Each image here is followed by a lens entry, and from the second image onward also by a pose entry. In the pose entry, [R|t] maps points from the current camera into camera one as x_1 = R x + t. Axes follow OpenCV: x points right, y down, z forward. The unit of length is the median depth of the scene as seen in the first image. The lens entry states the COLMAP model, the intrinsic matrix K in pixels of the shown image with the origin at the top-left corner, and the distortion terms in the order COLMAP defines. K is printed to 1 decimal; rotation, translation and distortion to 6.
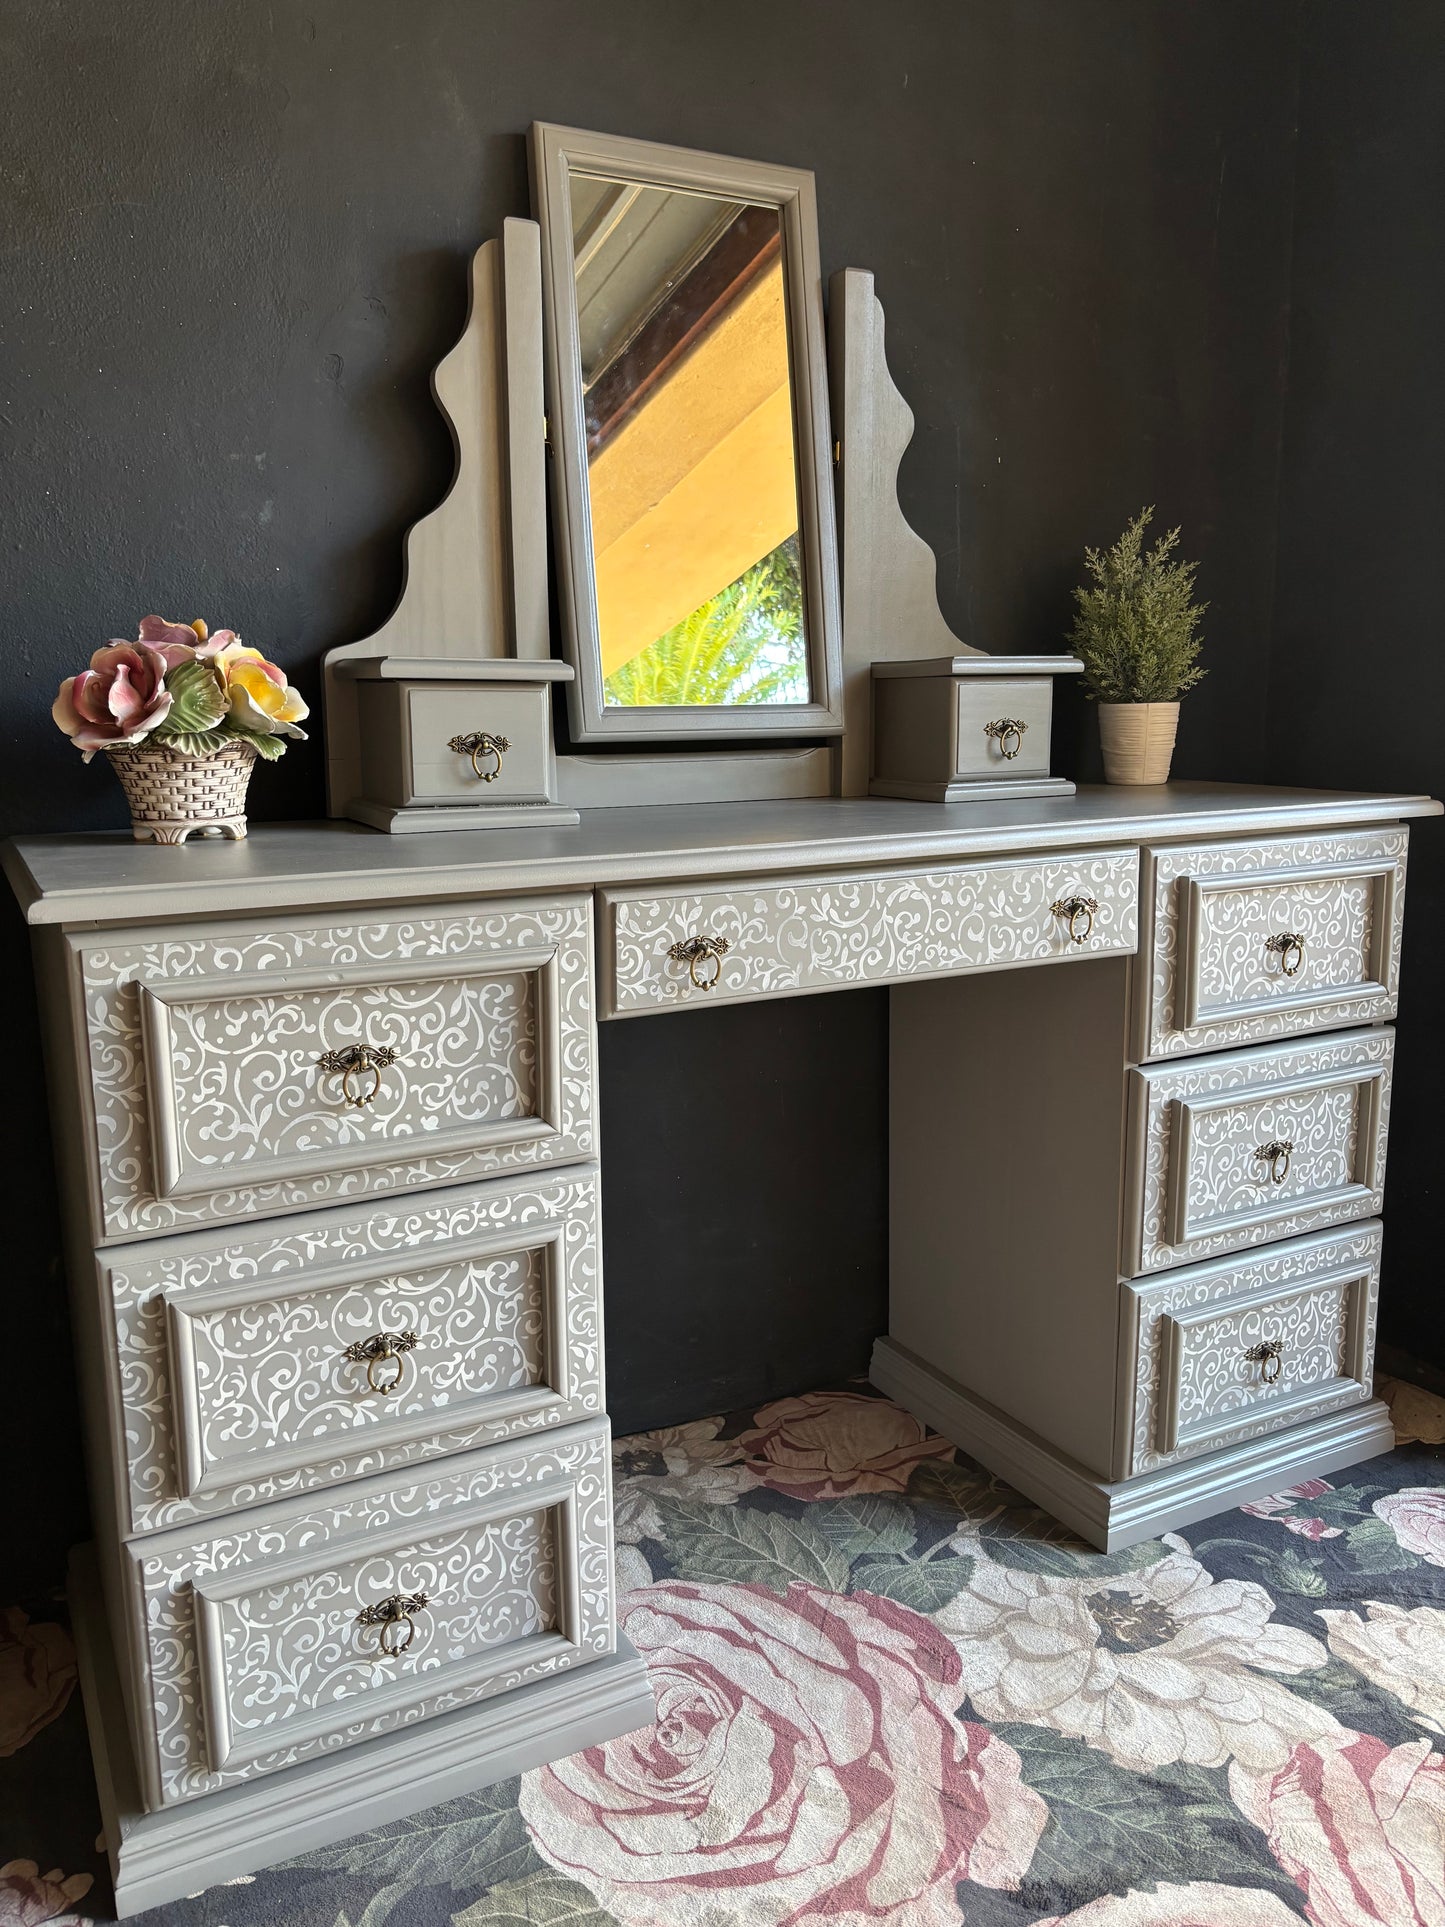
lens RADIAL K [[1471.4, 0, 734.3], [0, 1471.4, 955.9], [0, 0, 1]] dist [0.046205, -0.055261]
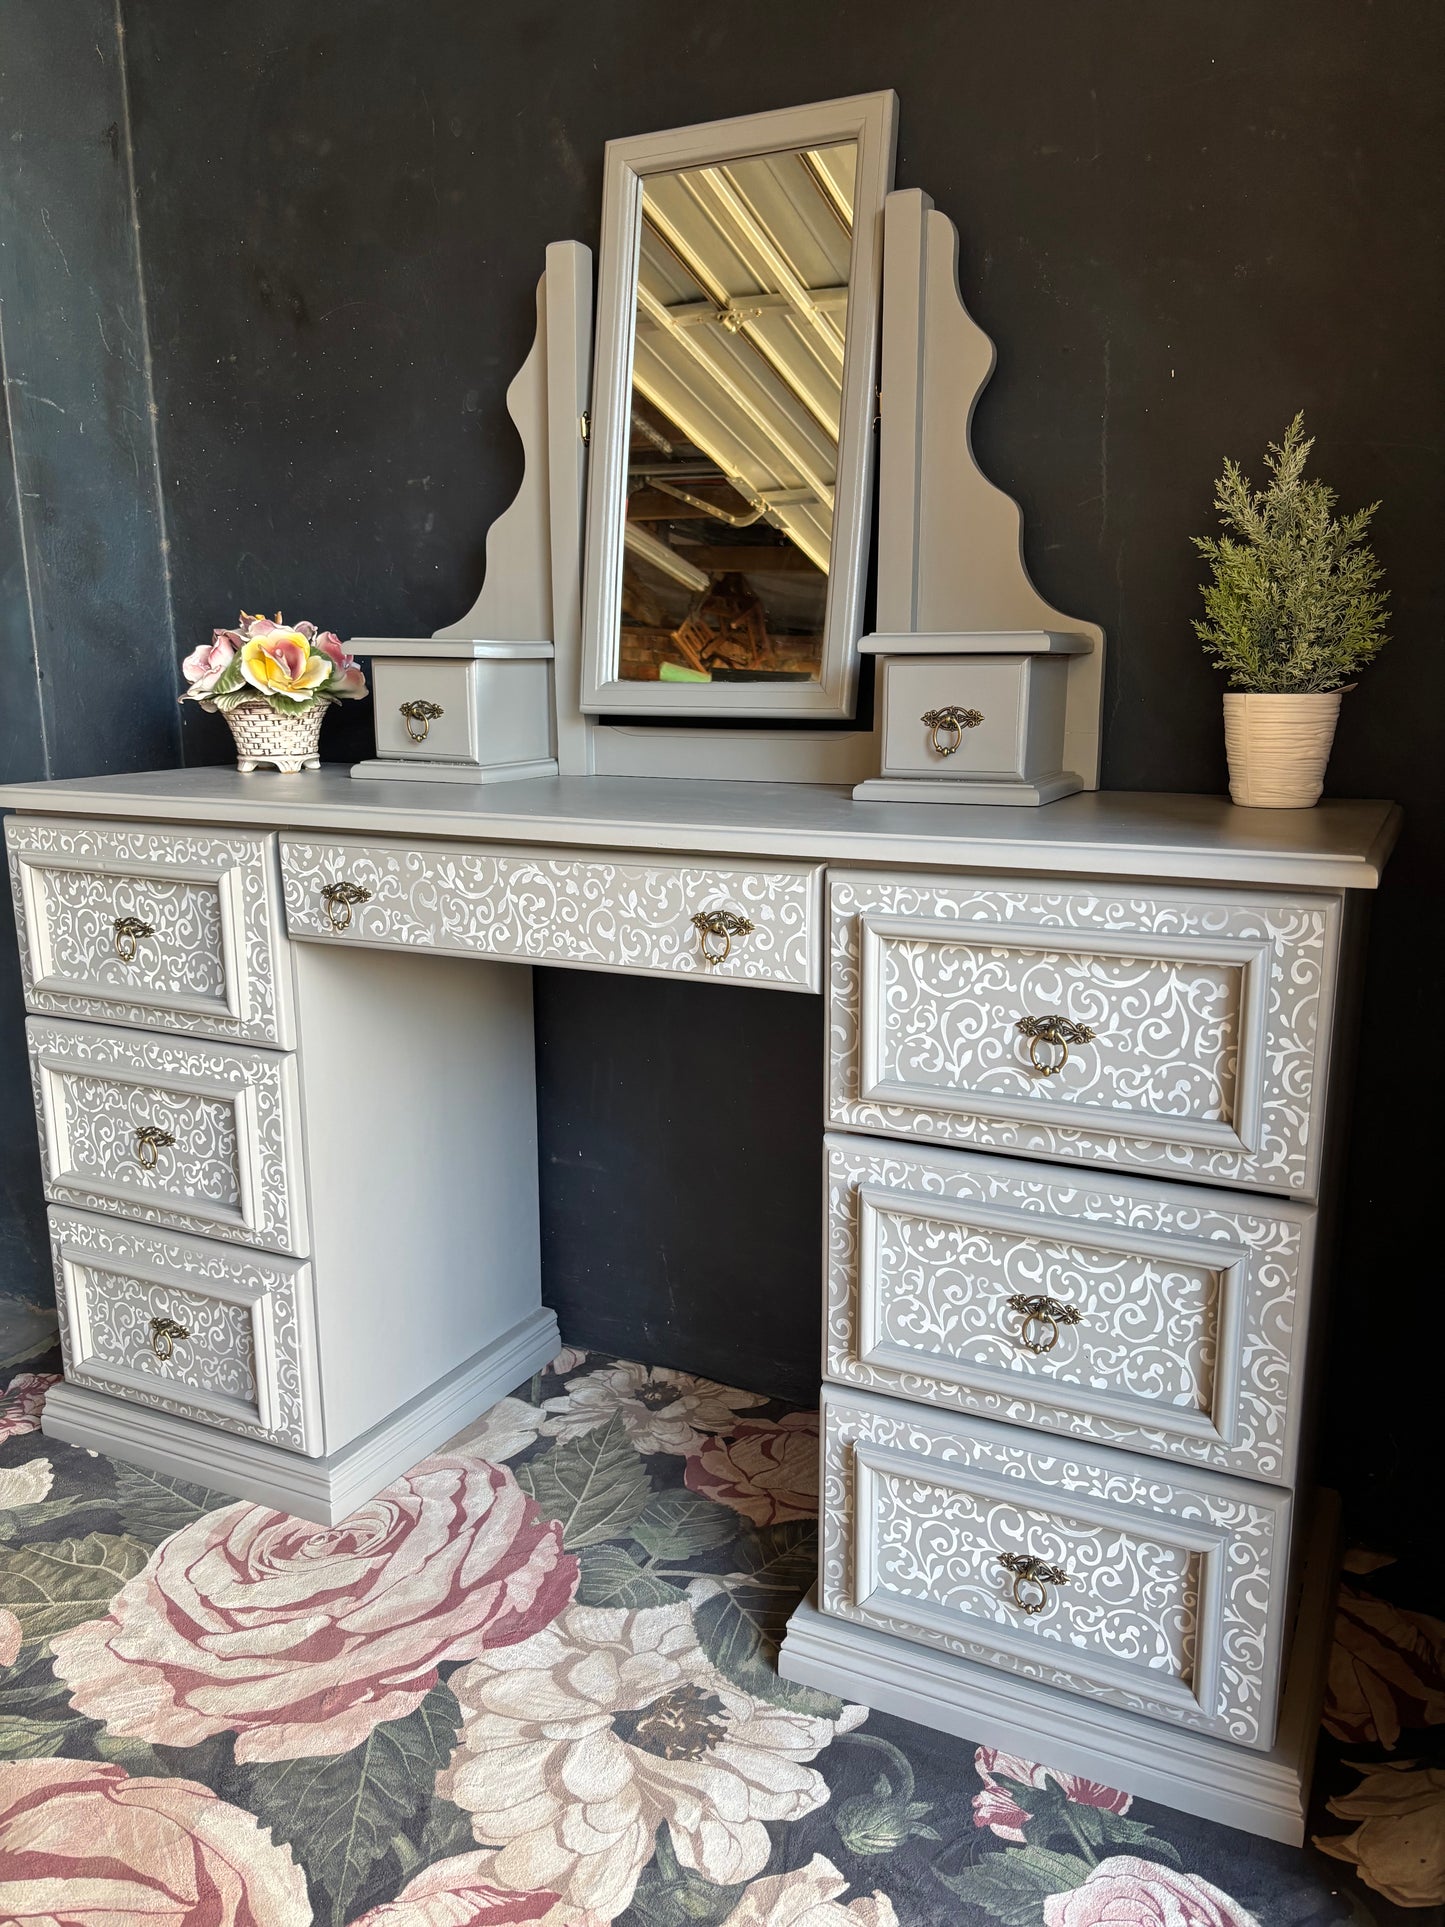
lens RADIAL K [[1471.4, 0, 715.9], [0, 1471.4, 970.0], [0, 0, 1]] dist [0.046205, -0.055261]
pose [[0.571145, 0.179124, -0.801067, 1.010266], [-0.150322, 0.982221, 0.112455, -0.111969], [0.806967, 0.056190, 0.587917, 0.518444]]
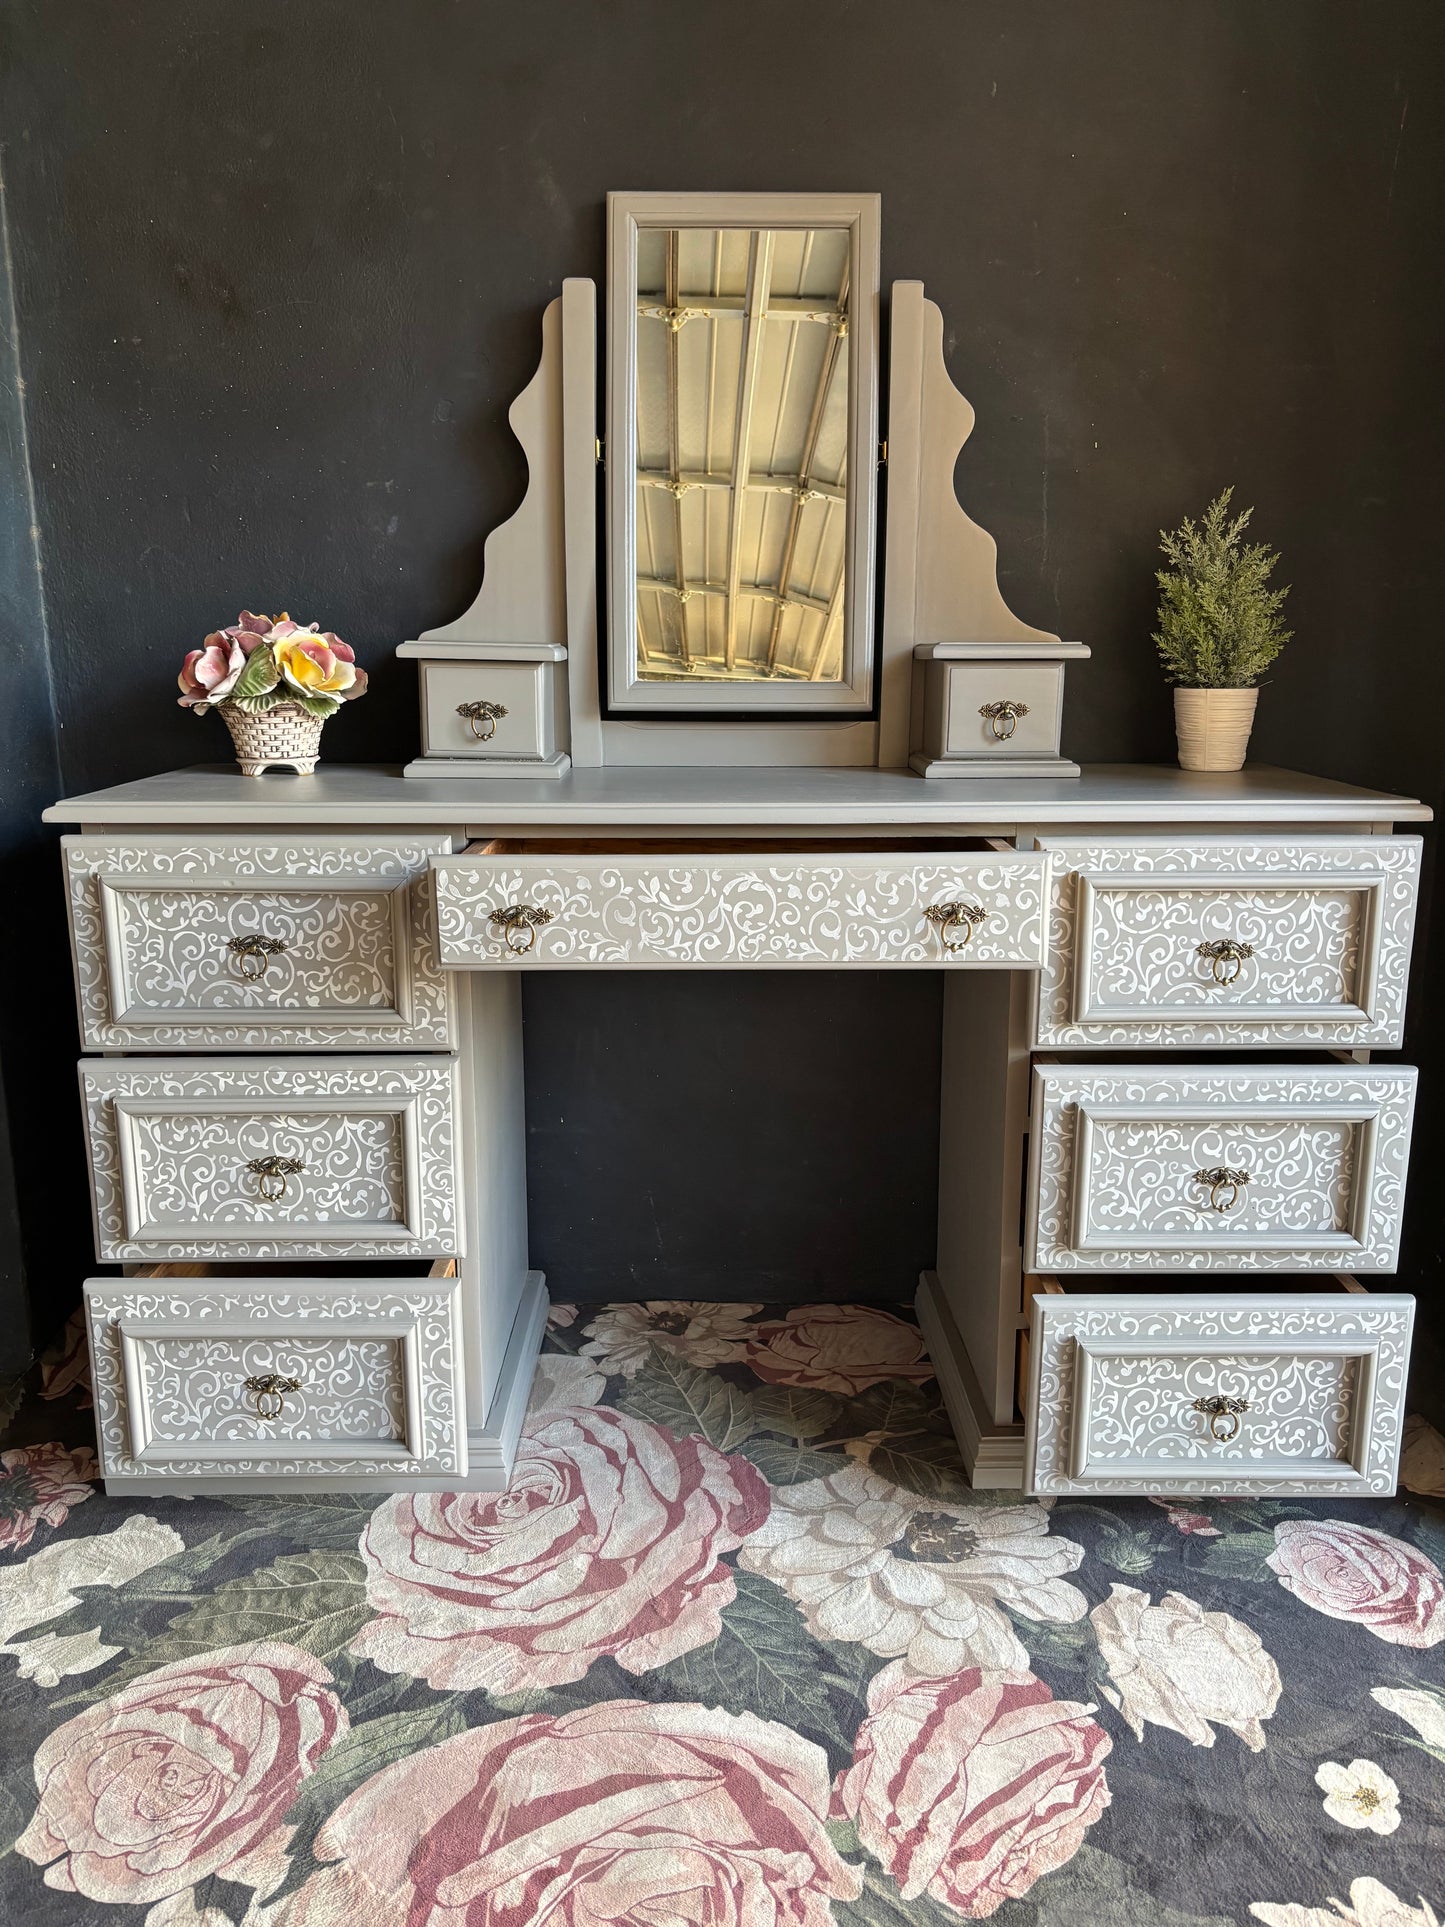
lens RADIAL K [[1471.4, 0, 729.2], [0, 1471.4, 954.1], [0, 0, 1]] dist [0.046205, -0.055261]
pose [[0.887572, 0.110655, -0.447181, 0.630858], [-0.094318, 0.993809, 0.058714, -0.031454], [0.450909, -0.009936, 0.892514, -0.038165]]
